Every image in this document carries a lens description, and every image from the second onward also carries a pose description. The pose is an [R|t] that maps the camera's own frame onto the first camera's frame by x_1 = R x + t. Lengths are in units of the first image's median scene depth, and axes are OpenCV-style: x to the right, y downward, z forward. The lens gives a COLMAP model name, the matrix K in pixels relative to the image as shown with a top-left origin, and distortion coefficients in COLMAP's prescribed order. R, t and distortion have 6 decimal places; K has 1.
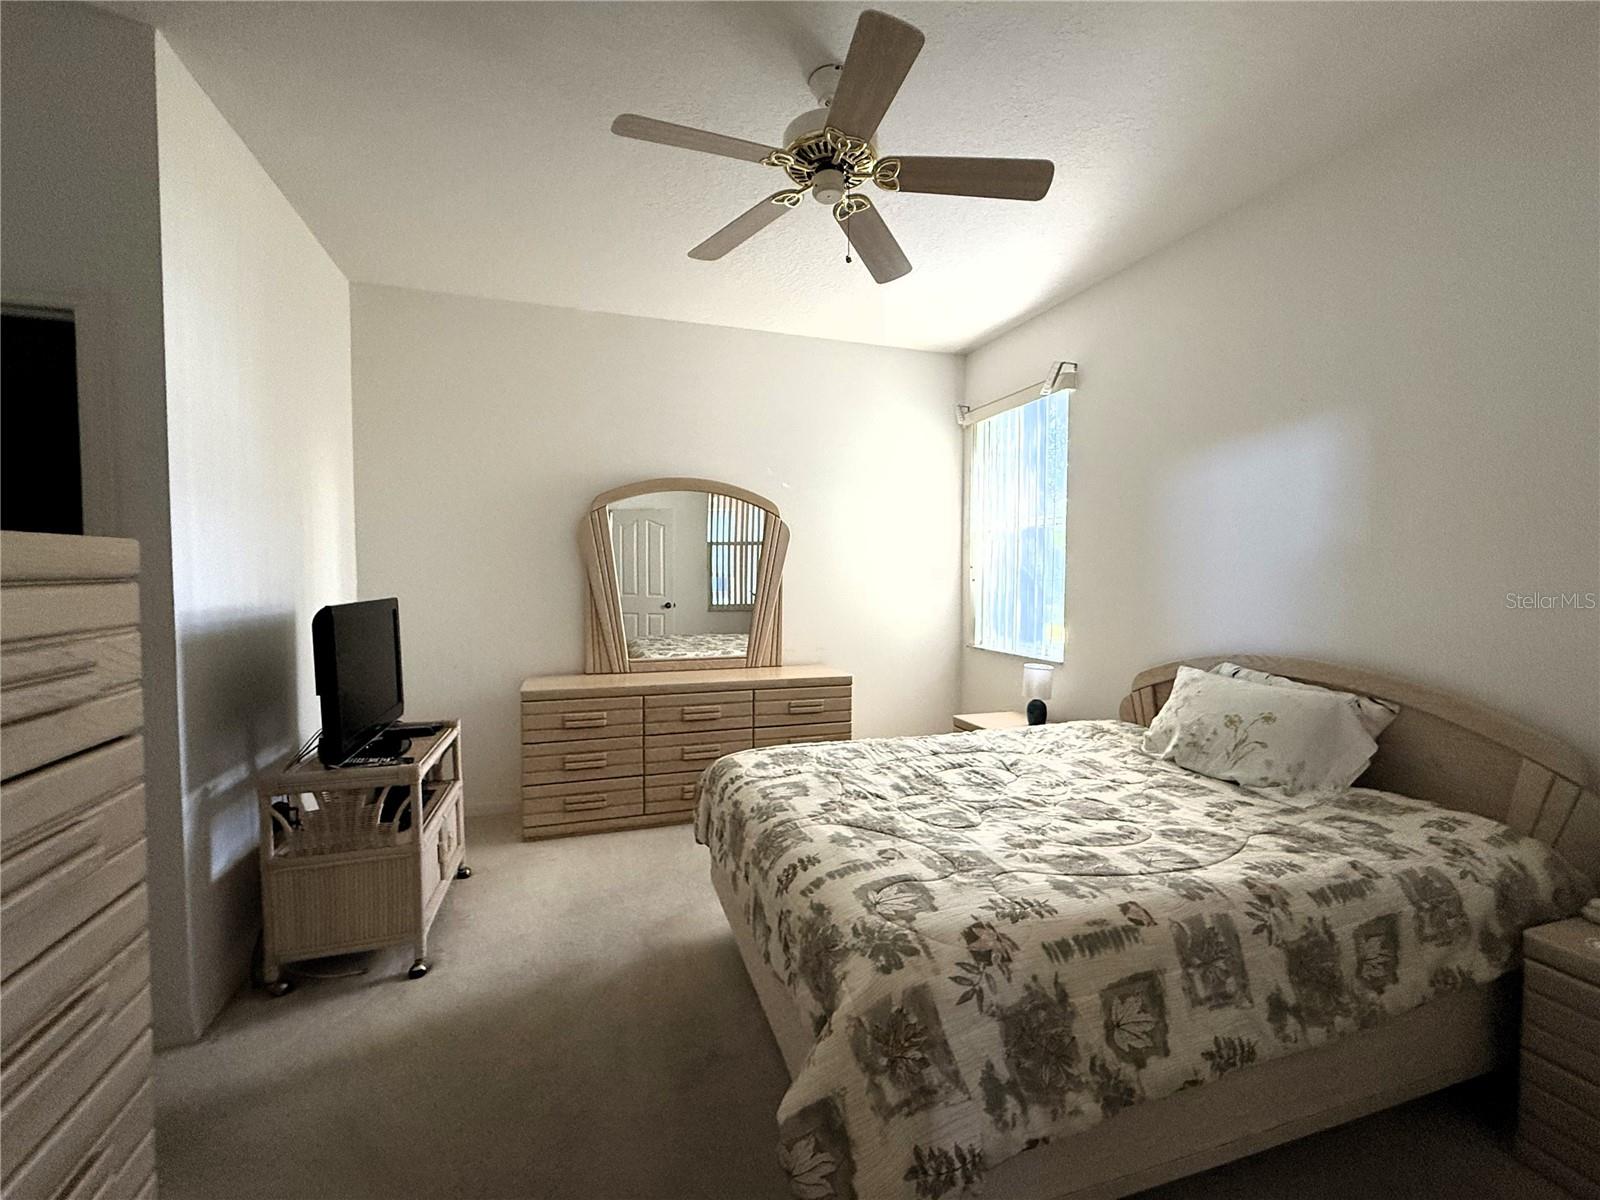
lens RADIAL K [[645.9, 0, 810.9], [0, 645.9, 599.5], [0, 0, 1]] dist [0.001115, 0.000038]
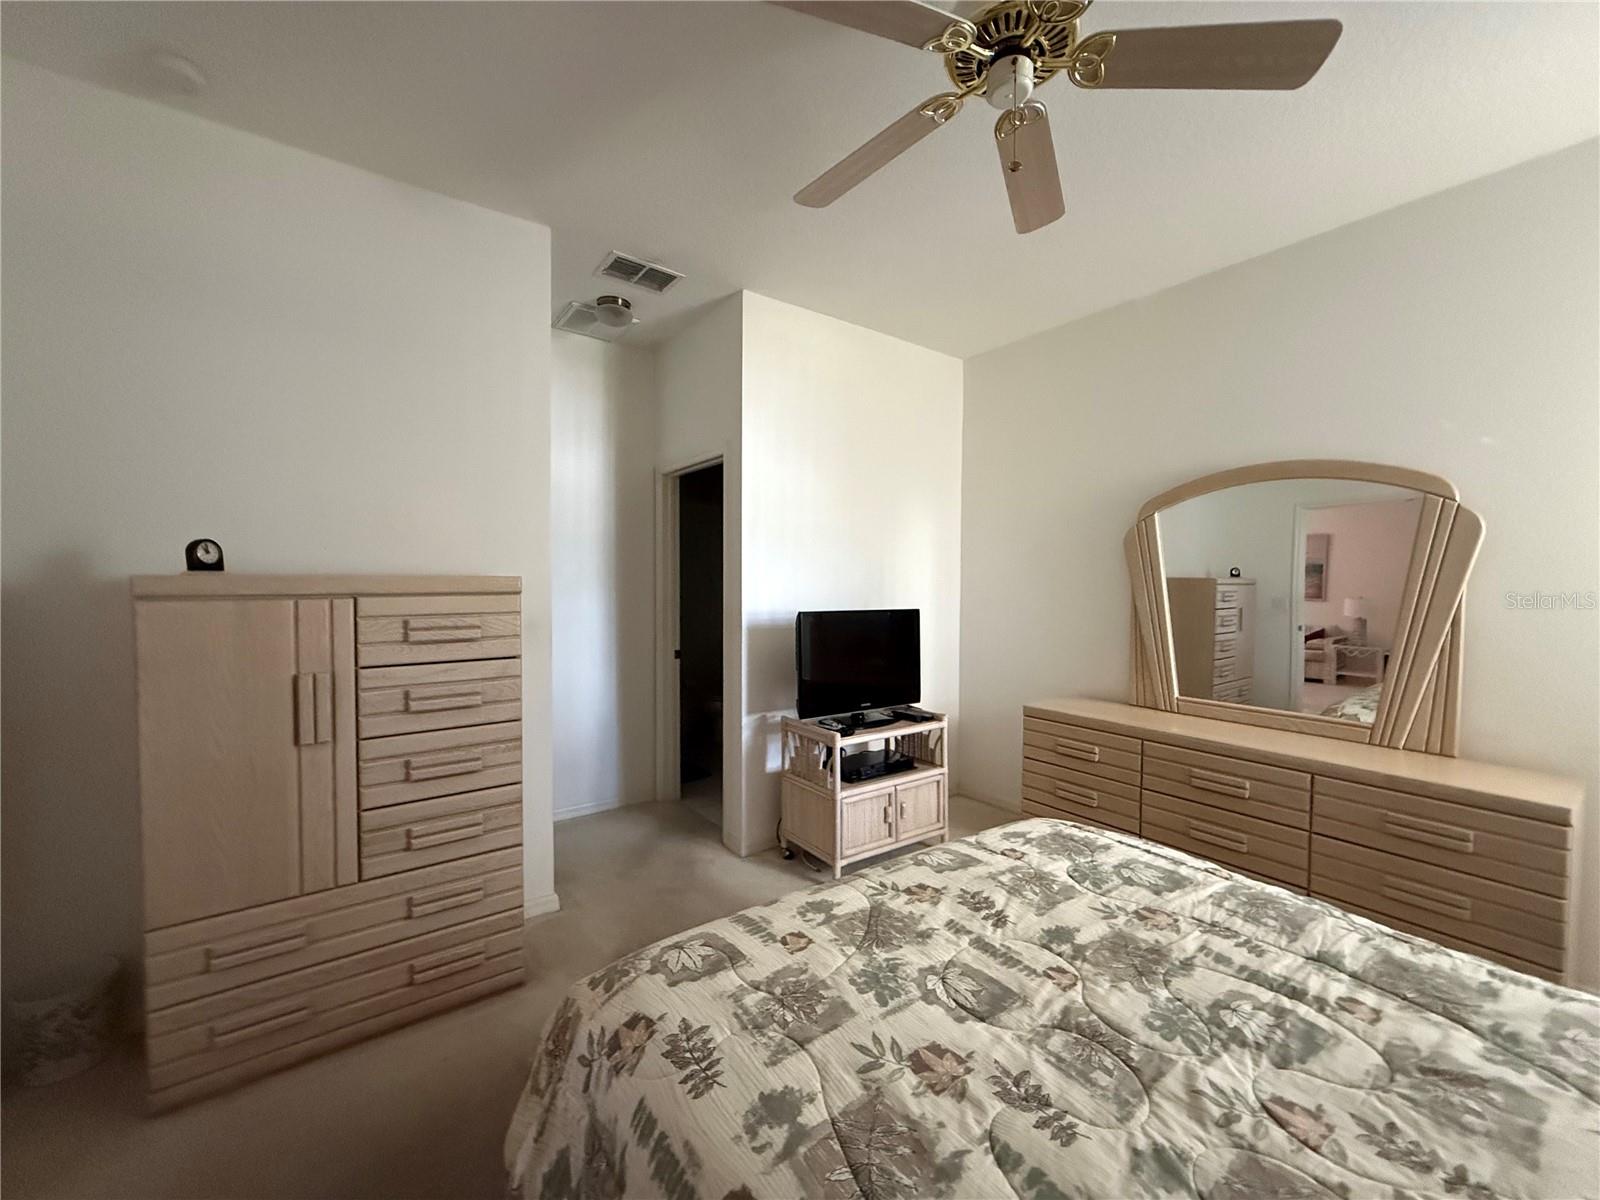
lens RADIAL K [[645.9, 0, 810.9], [0, 645.9, 599.5], [0, 0, 1]] dist [0.001115, 0.000038]
pose [[0.297073, 0.024821, -0.954532, 0.676549], [-0.044704, 0.998927, 0.012063, -0.036869], [0.953808, 0.039088, 0.297863, 0.570072]]
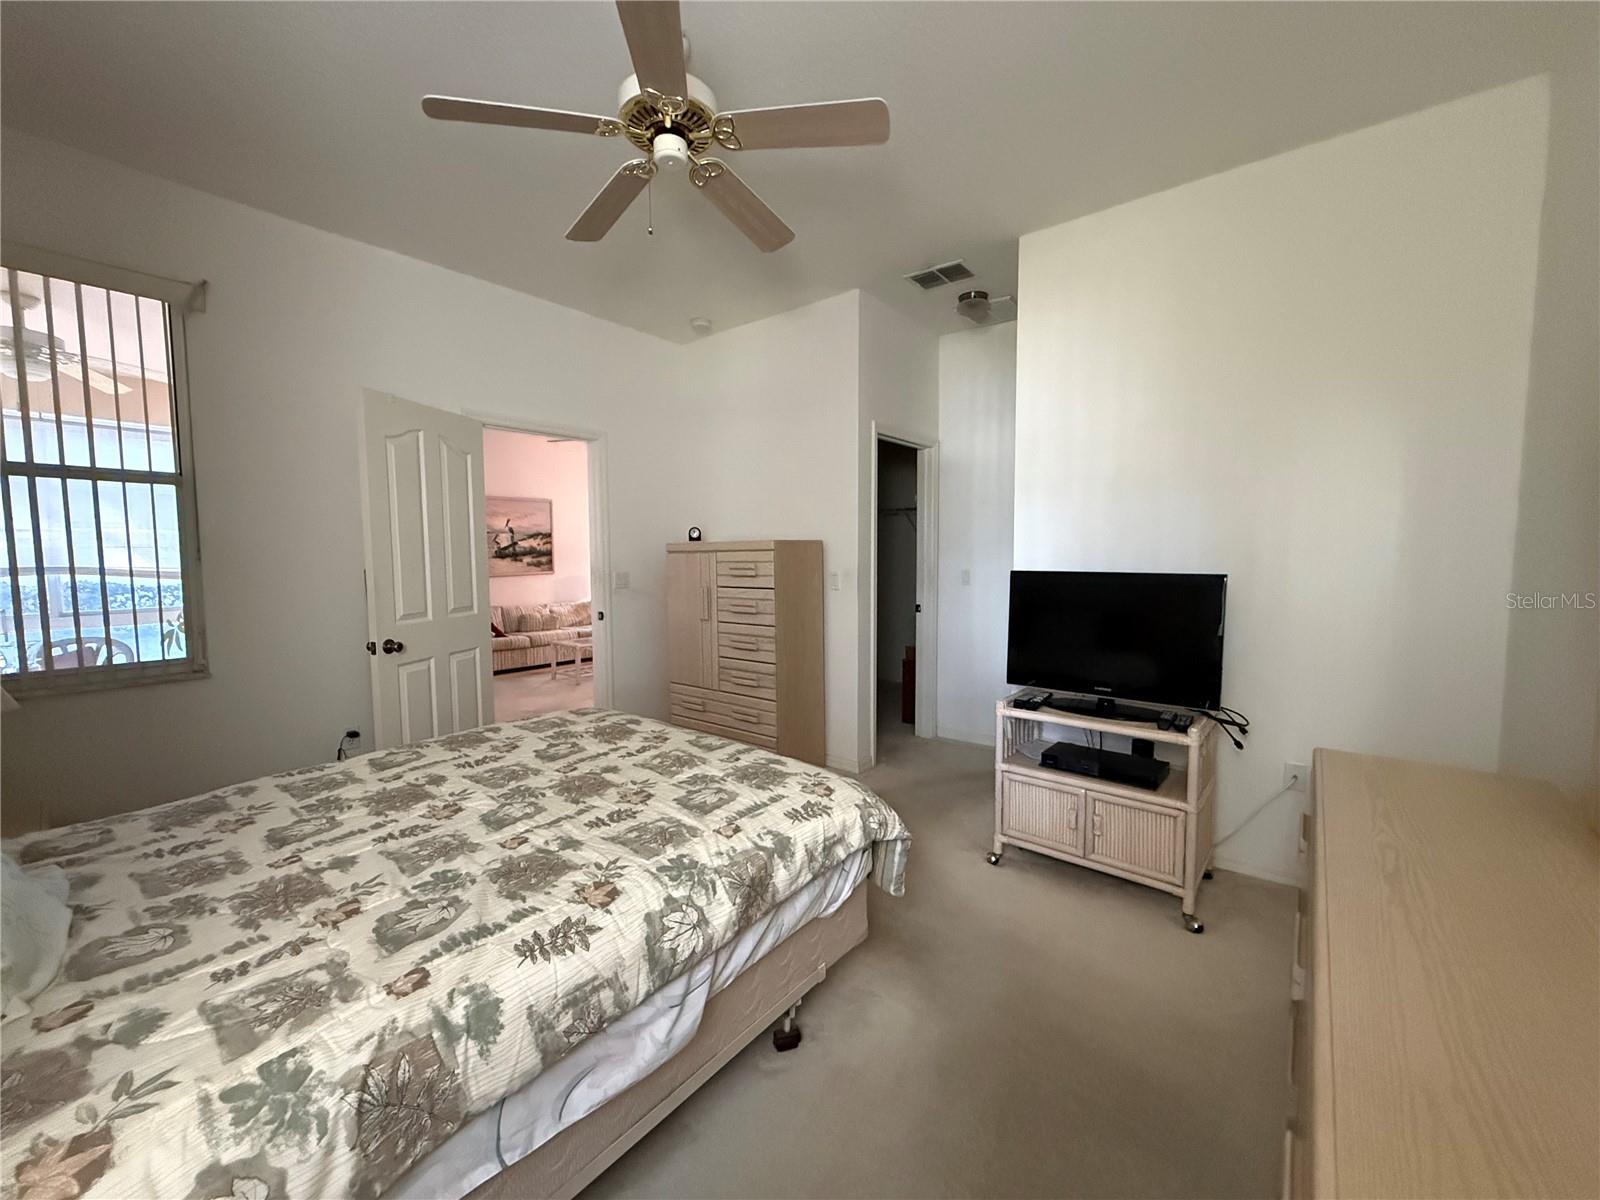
lens RADIAL K [[644.3, 0, 776.6], [0, 644.3, 597.0], [0, 0, 1]] dist [-0.000578, -0.000041]
pose [[-0.864893, 0.038862, -0.500450, 0.402731], [-0.016980, 0.994163, 0.106545, -0.074209], [0.501670, 0.100648, -0.859184, 1.956357]]
